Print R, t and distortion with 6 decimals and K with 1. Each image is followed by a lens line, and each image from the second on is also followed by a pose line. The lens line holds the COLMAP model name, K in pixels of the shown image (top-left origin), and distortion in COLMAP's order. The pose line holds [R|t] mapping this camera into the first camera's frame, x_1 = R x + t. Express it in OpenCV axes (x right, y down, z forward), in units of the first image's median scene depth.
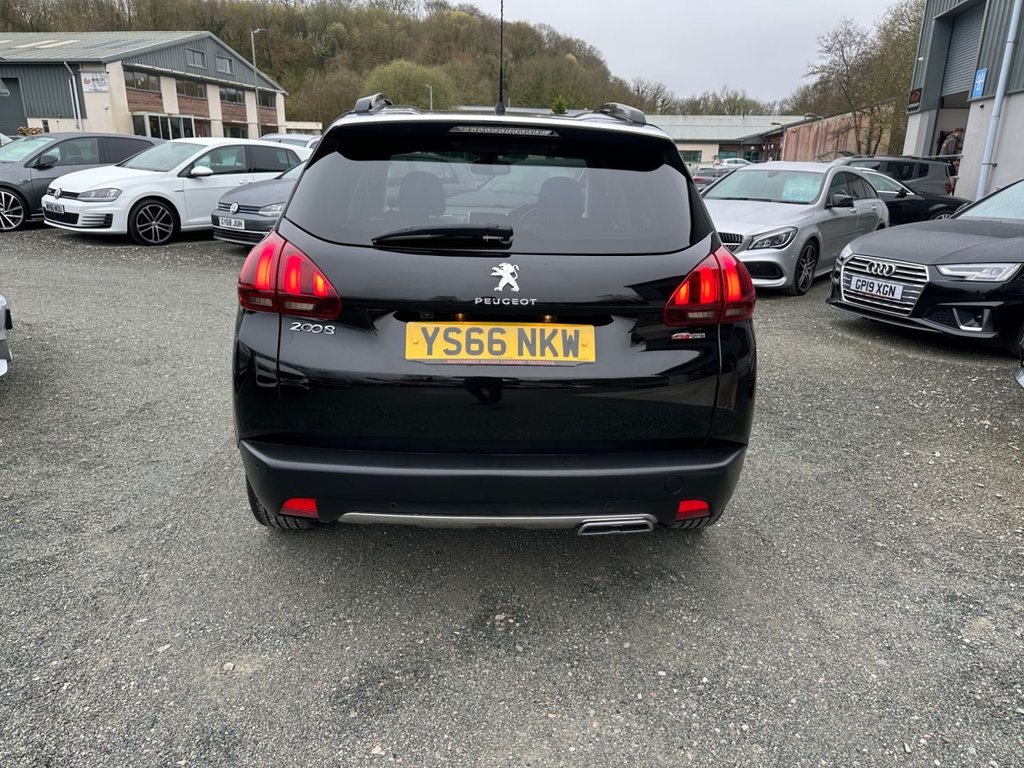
lens RADIAL K [[726.5, 0, 516.8], [0, 726.5, 391.2], [0, 0, 1]] dist [0.029219, -0.028670]
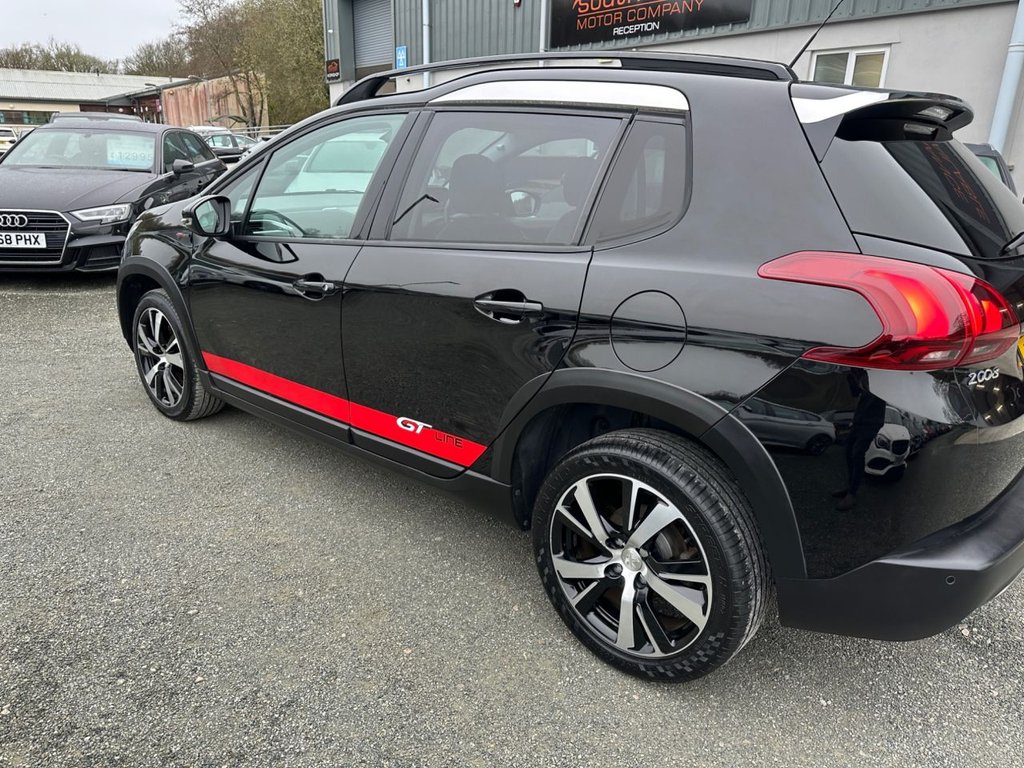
lens RADIAL K [[725.2, 0, 513.3], [0, 725.2, 378.0], [0, 0, 1]] dist [0.031036, -0.027108]
pose [[0.700230, -0.230227, 0.675776, -0.209199], [0.210724, 0.971054, 0.112474, -0.050585], [-0.682109, 0.063645, 0.728476, 0.145741]]
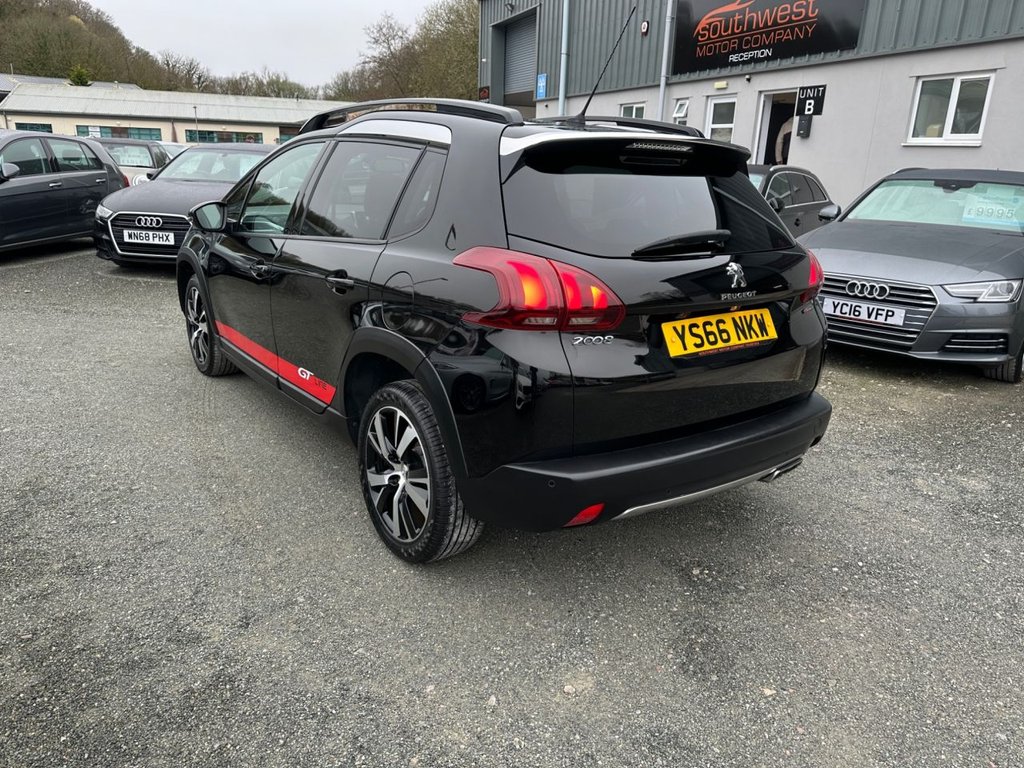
lens RADIAL K [[723.9, 0, 522.7], [0, 723.9, 386.5], [0, 0, 1]] dist [0.033604, -0.023154]
pose [[0.834347, -0.160921, 0.527228, -0.169224], [0.152433, 0.986499, 0.059872, -0.018191], [-0.529744, 0.030413, 0.847612, 0.033878]]
